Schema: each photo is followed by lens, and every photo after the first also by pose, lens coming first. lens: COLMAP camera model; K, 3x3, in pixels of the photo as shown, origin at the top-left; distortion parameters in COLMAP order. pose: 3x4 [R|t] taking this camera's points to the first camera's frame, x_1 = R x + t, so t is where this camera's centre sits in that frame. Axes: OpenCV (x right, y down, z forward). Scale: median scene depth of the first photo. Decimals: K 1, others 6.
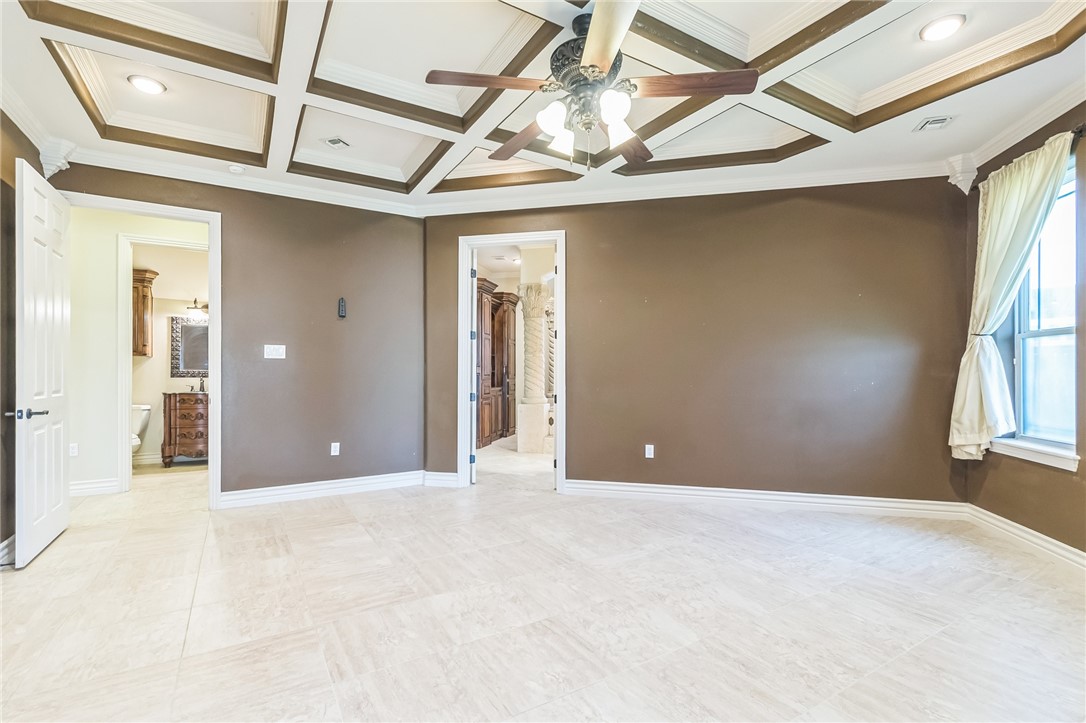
lens RADIAL K [[495.8, 0, 542.9], [0, 495.8, 368.2], [0, 0, 1]] dist [0.003093, 0.000218]
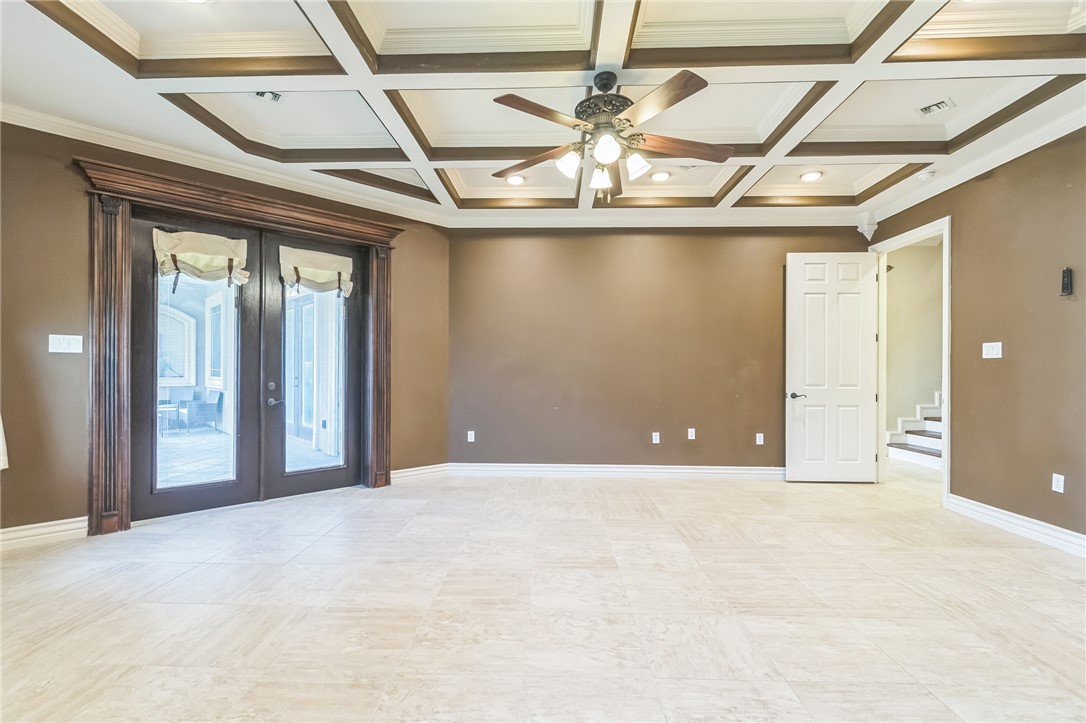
lens RADIAL K [[495.8, 0, 526.3], [0, 495.8, 371.4], [0, 0, 1]] dist [0.003093, 0.000218]
pose [[-0.572656, -0.002146, -0.819793, 1.083891], [-0.003349, 0.999994, -0.000279, 0.010473], [0.819789, 0.002586, -0.572660, 1.414875]]
